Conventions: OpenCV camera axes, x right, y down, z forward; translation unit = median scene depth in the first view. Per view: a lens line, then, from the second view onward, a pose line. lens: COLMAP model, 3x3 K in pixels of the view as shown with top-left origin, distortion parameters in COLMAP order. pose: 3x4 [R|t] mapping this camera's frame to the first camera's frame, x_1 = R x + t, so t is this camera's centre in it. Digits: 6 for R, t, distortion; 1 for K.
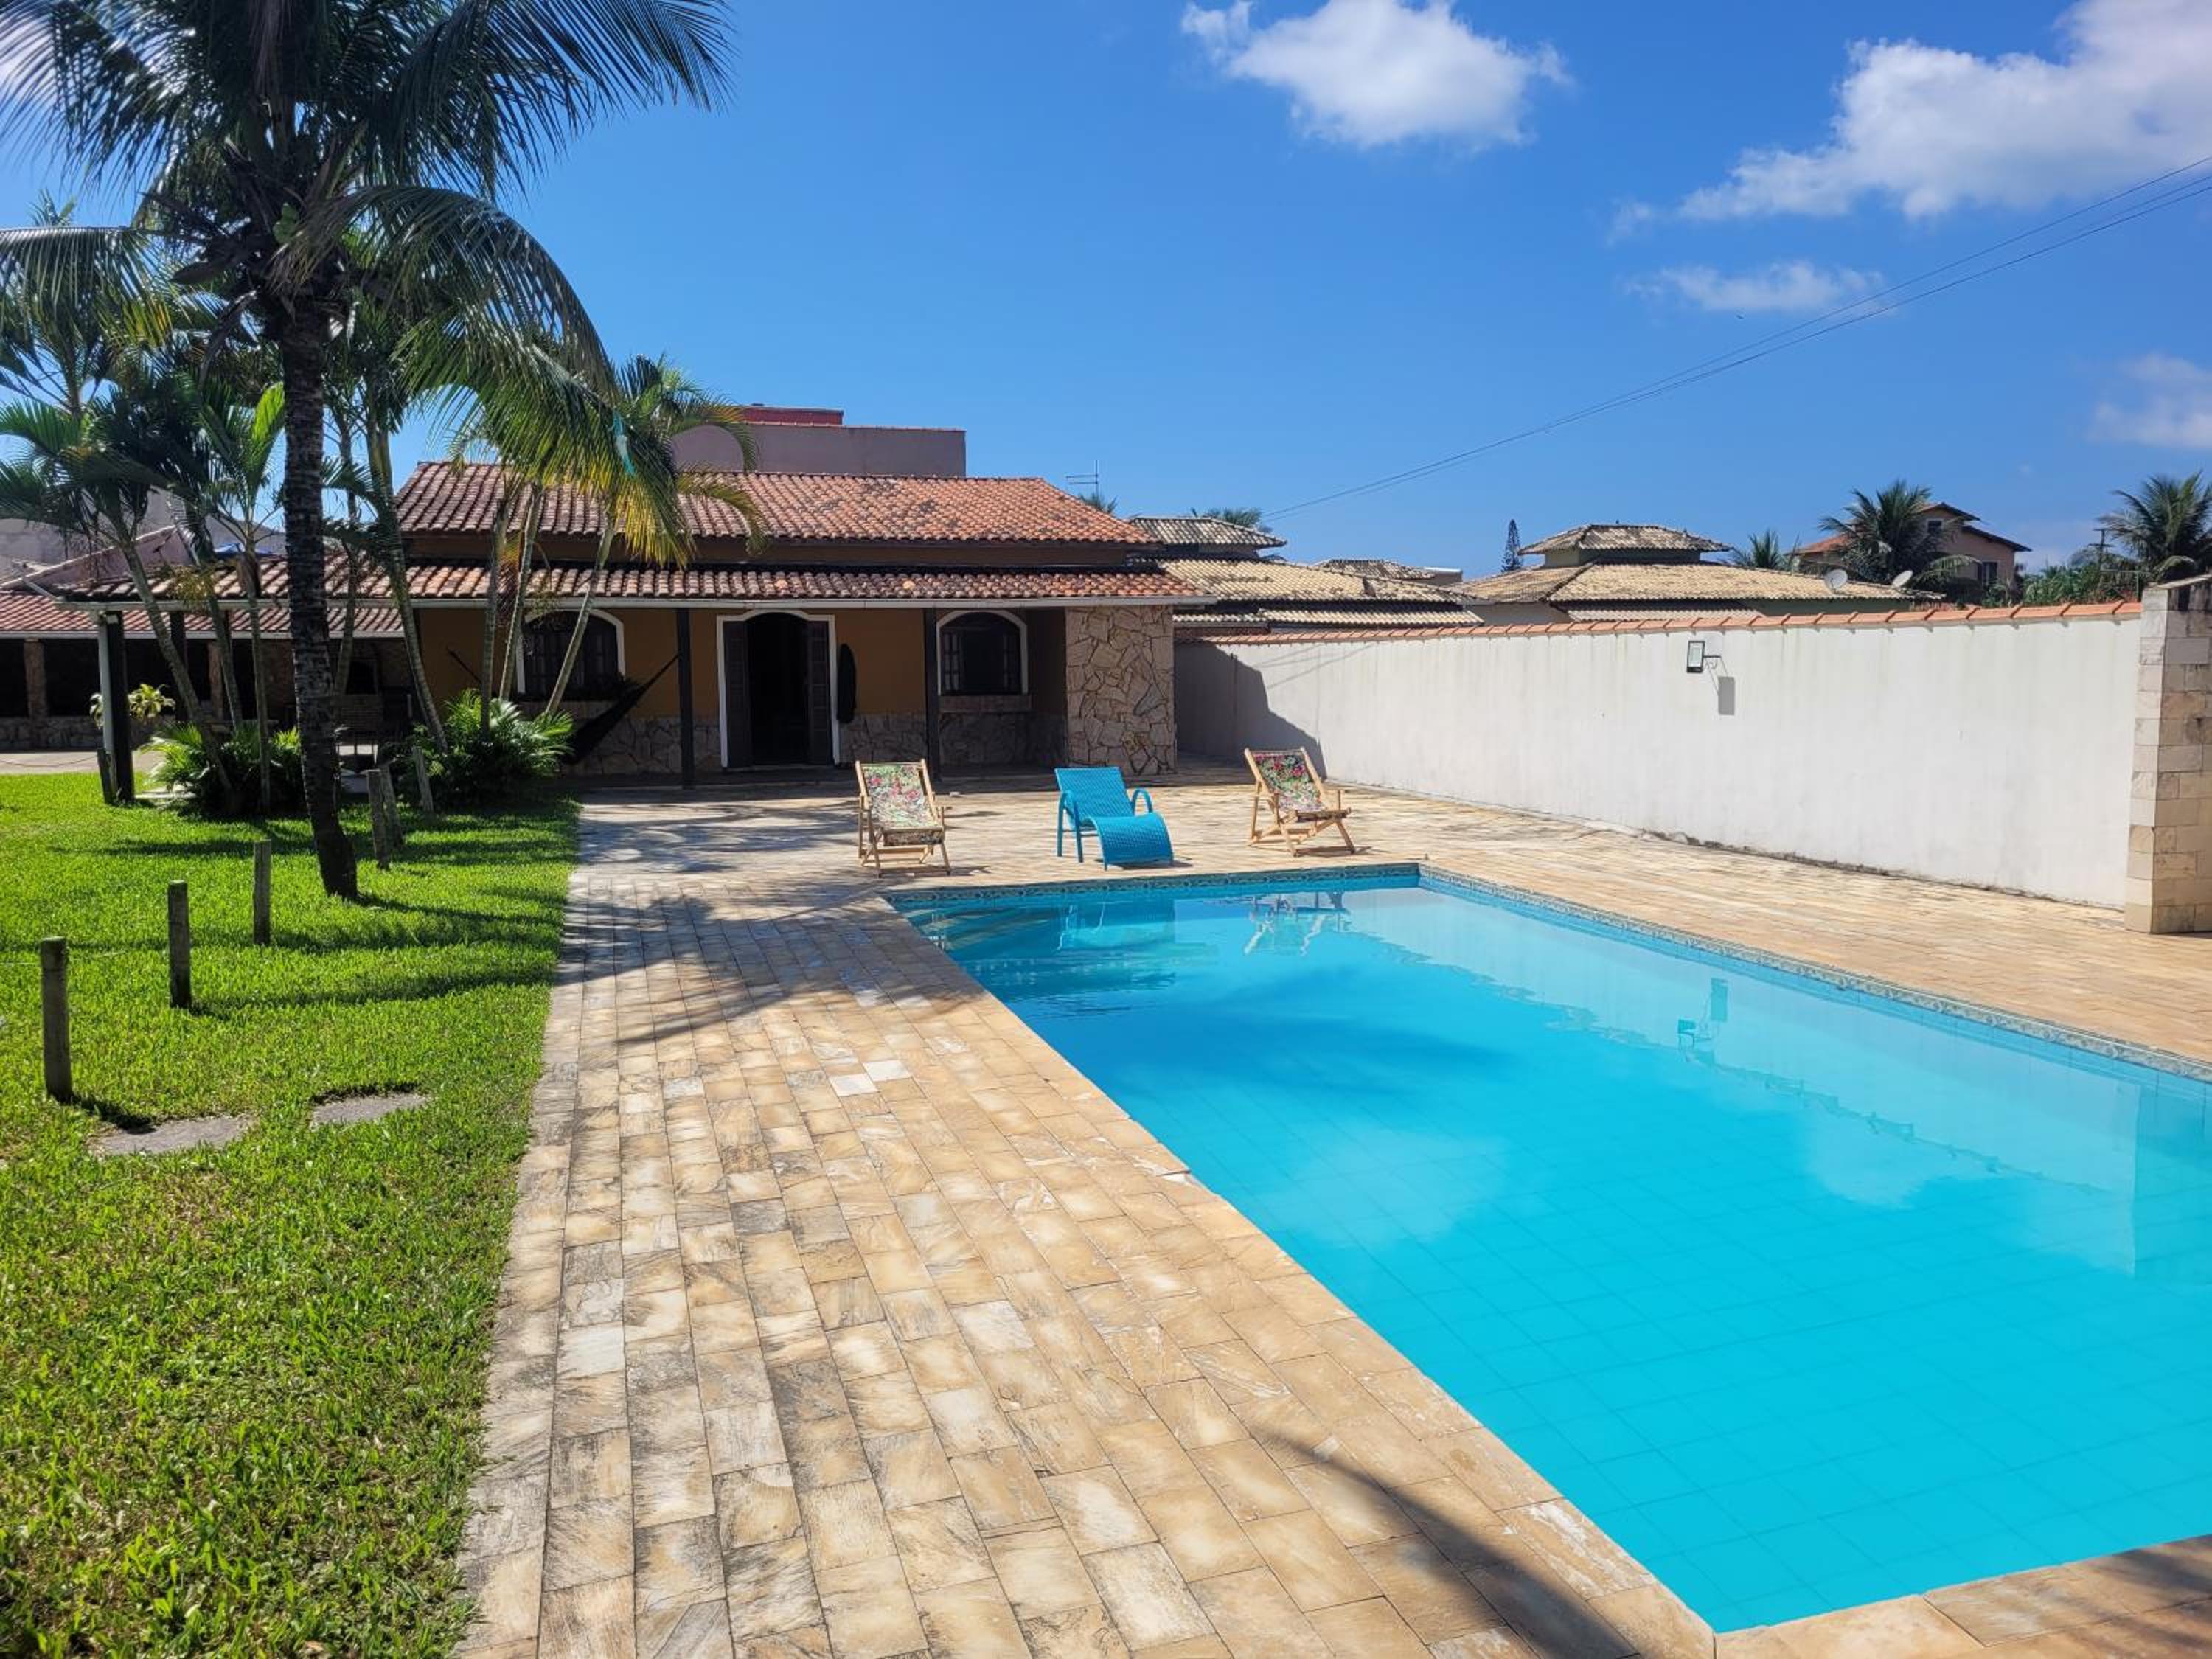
lens RADIAL K [[1670.5, 0, 1106.9], [0, 1670.5, 807.8], [0, 0, 1]] dist [0.058279, -0.046834]
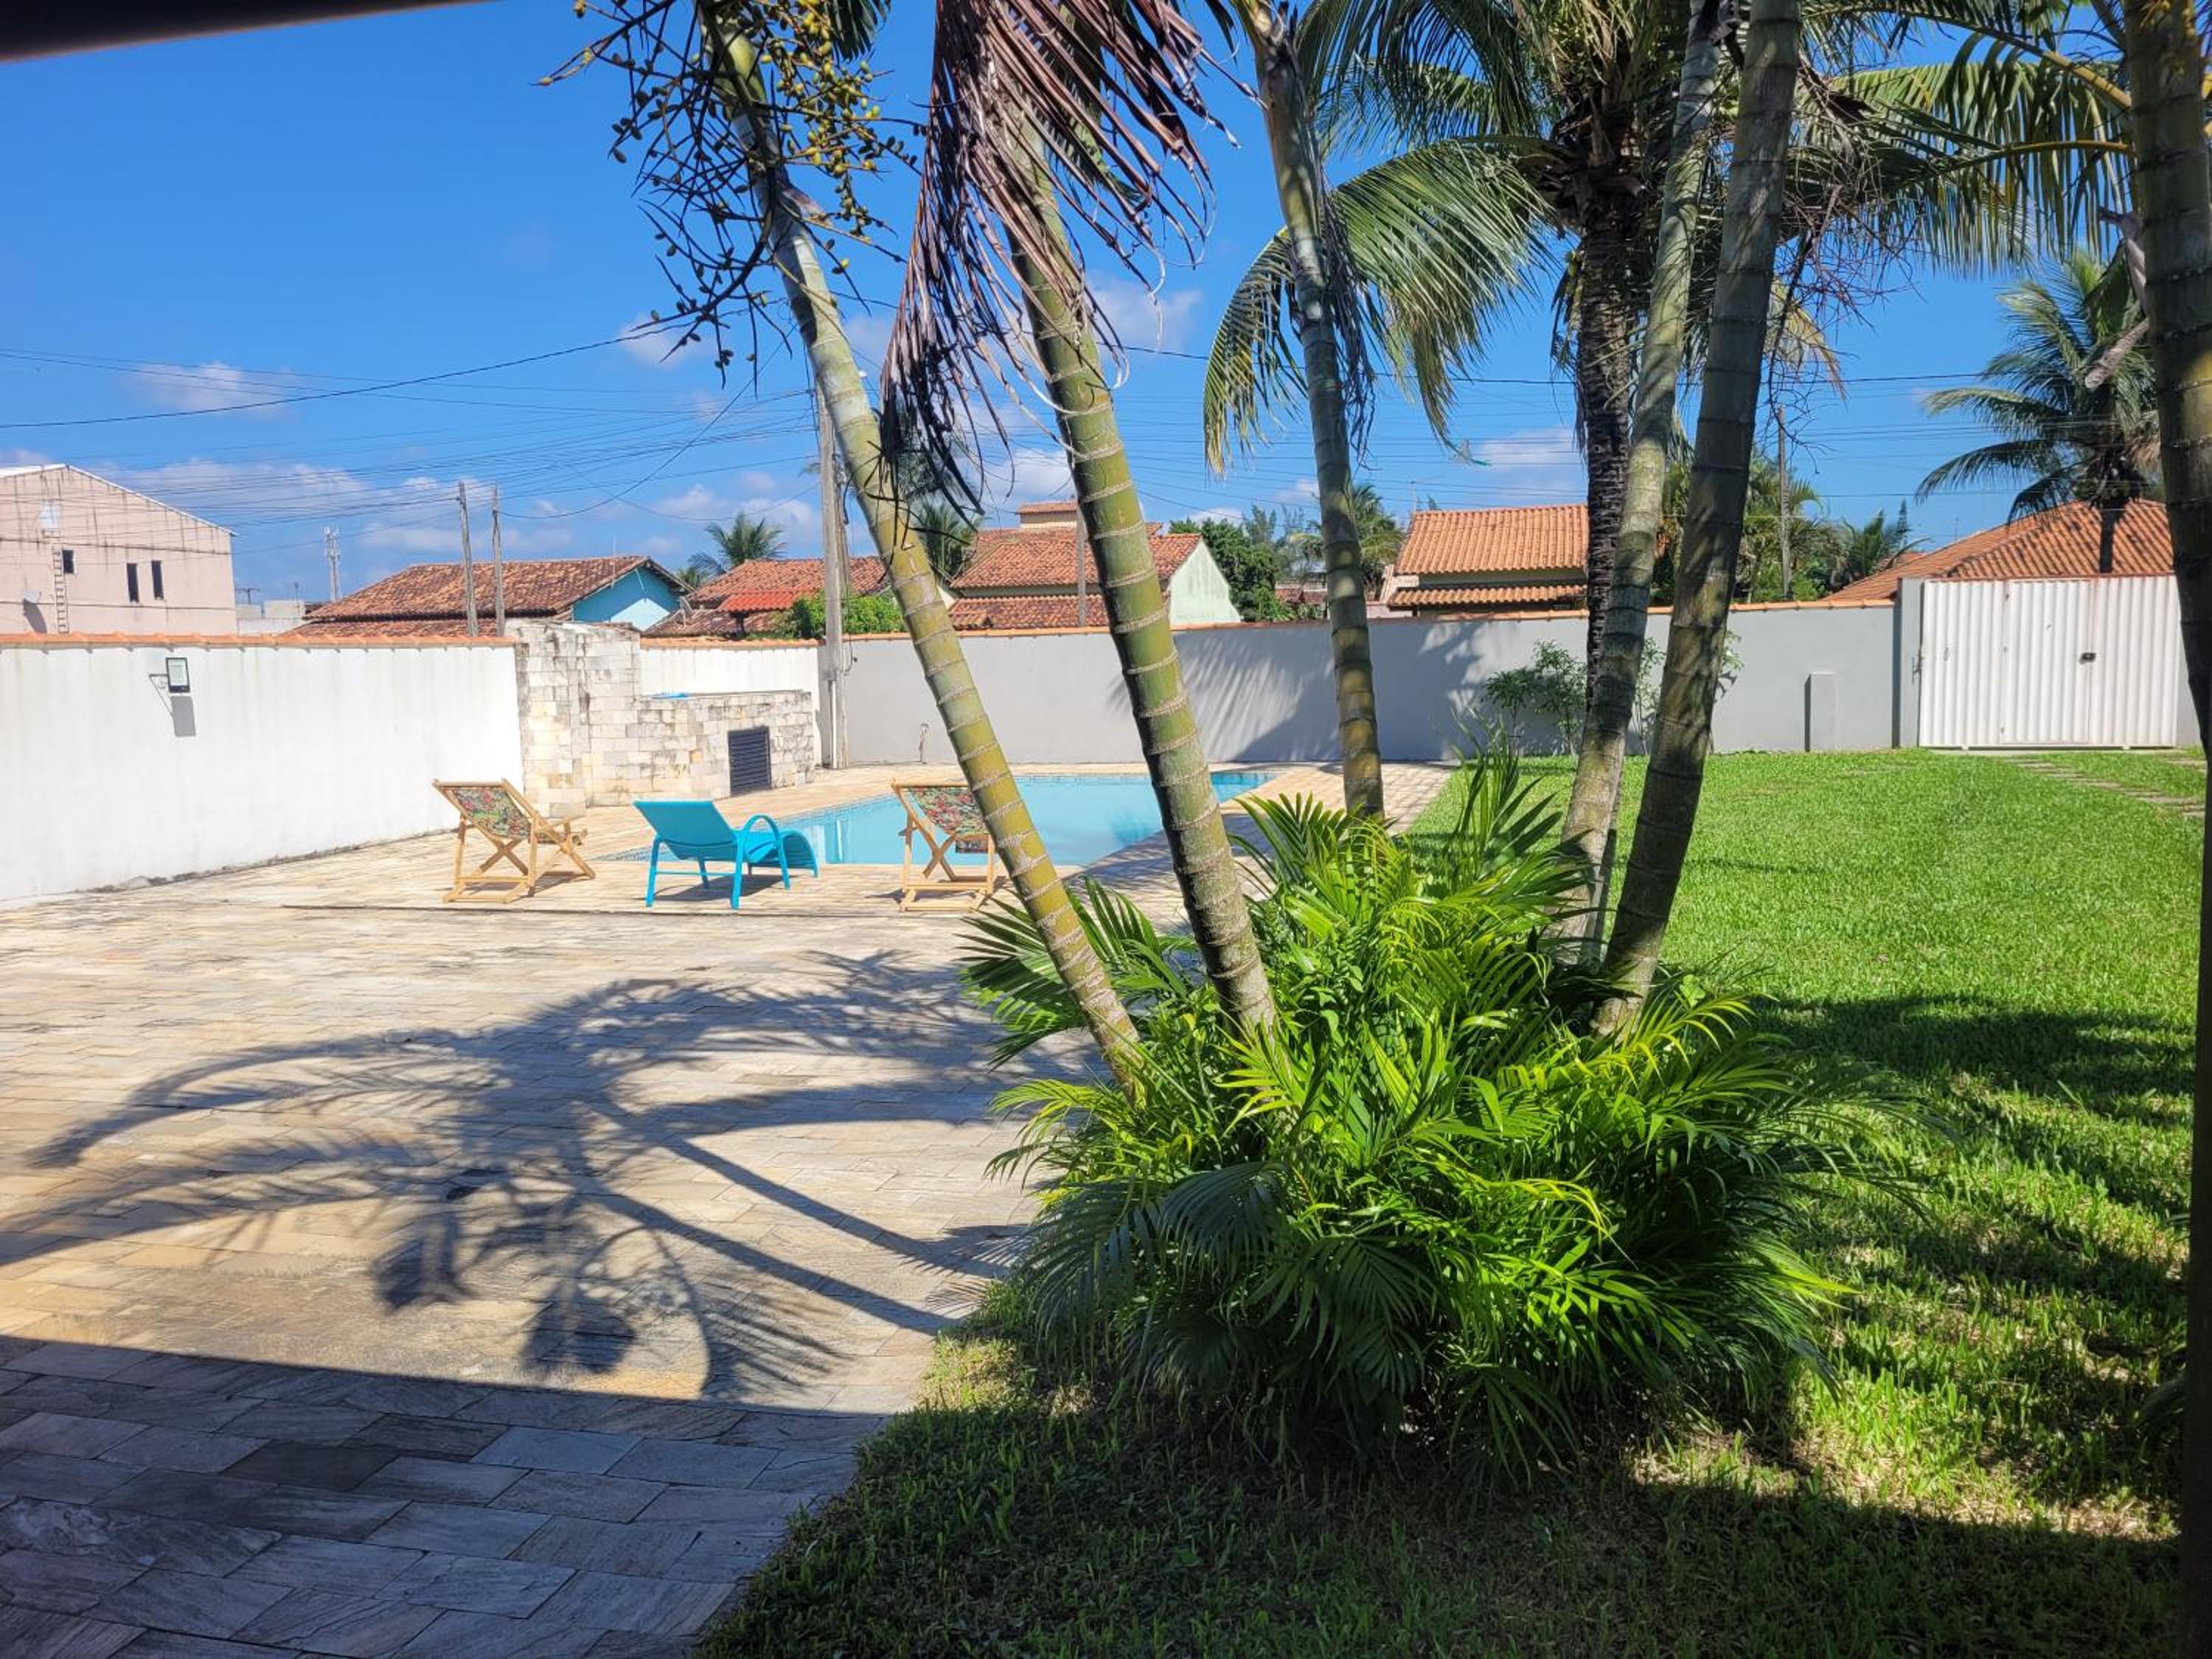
lens RADIAL K [[1670.7, 0, 1093.0], [0, 1670.7, 804.9], [0, 0, 1]] dist [0.060257, -0.049631]
pose [[-0.841806, -0.014404, 0.539589, -0.656003], [0.085053, 0.983617, 0.158948, -0.142227], [-0.533038, 0.179697, -0.826789, 1.720023]]
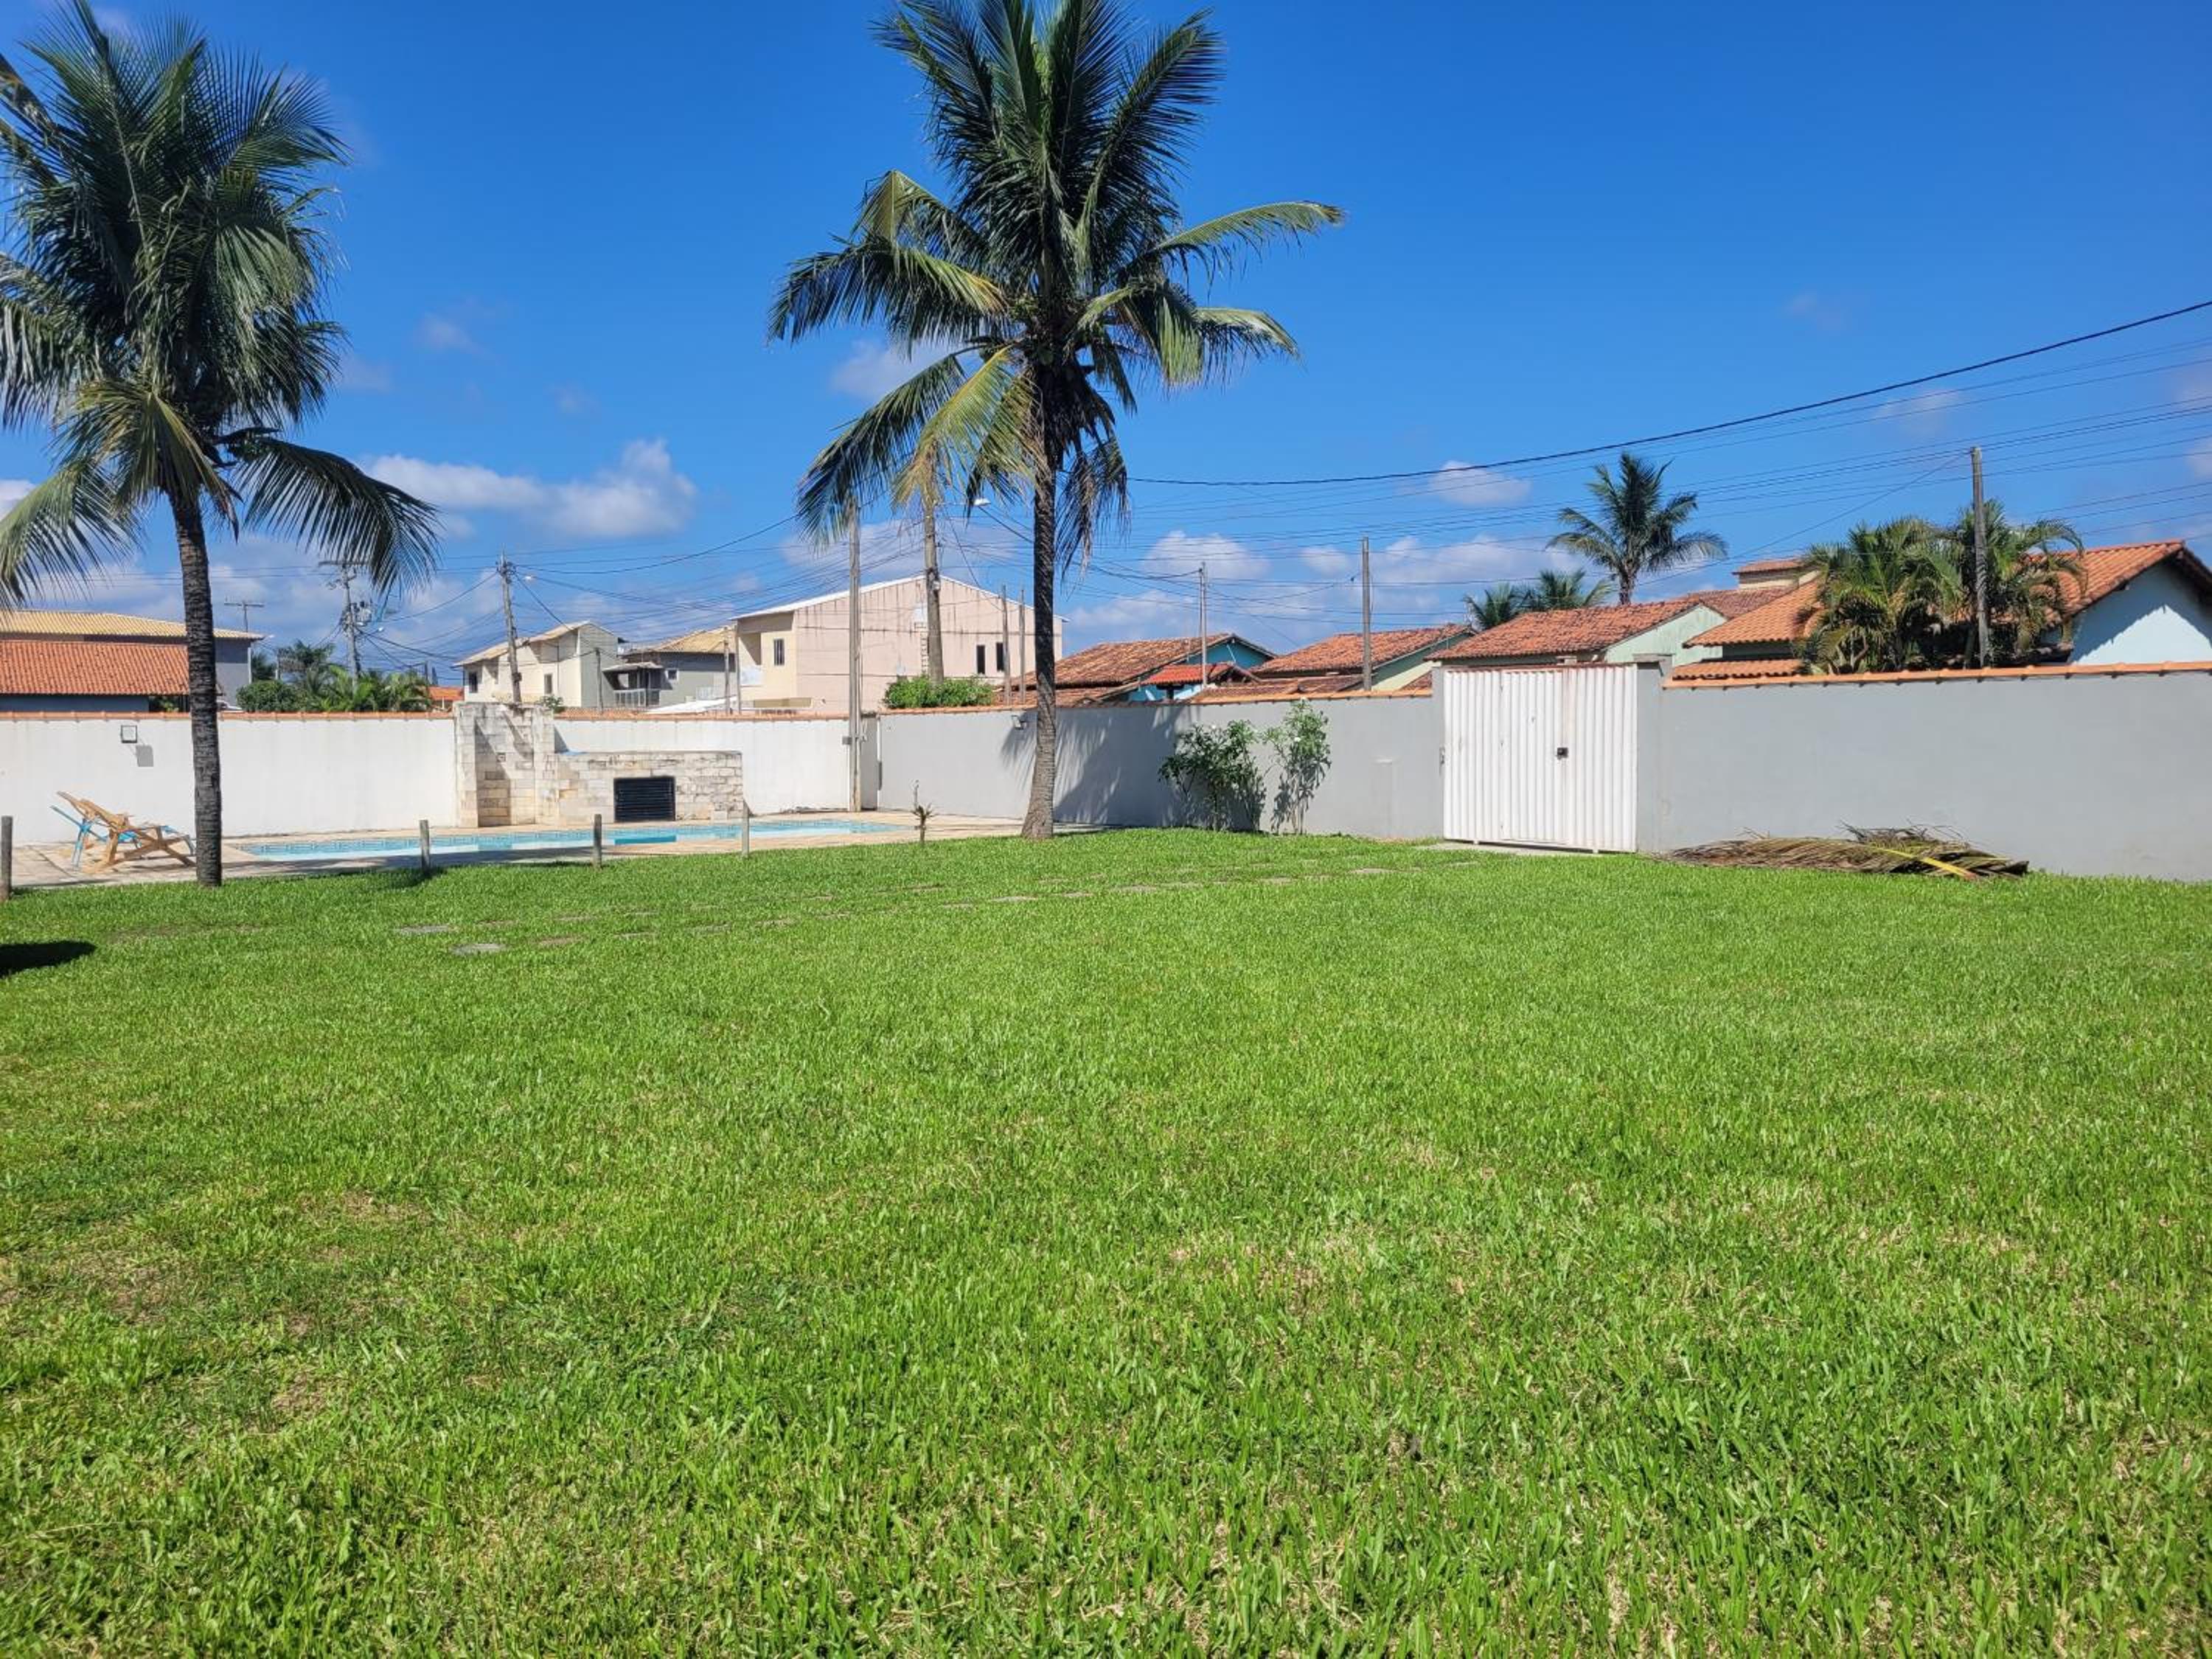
lens RADIAL K [[1671.7, 0, 1131.5], [0, 1671.7, 802.8], [0, 0, 1]] dist [0.059395, -0.047745]
pose [[-0.329198, -0.025276, 0.943922, -1.918400], [0.100335, 0.993046, 0.061583, -0.026319], [-0.938915, 0.114982, -0.324373, 0.678098]]
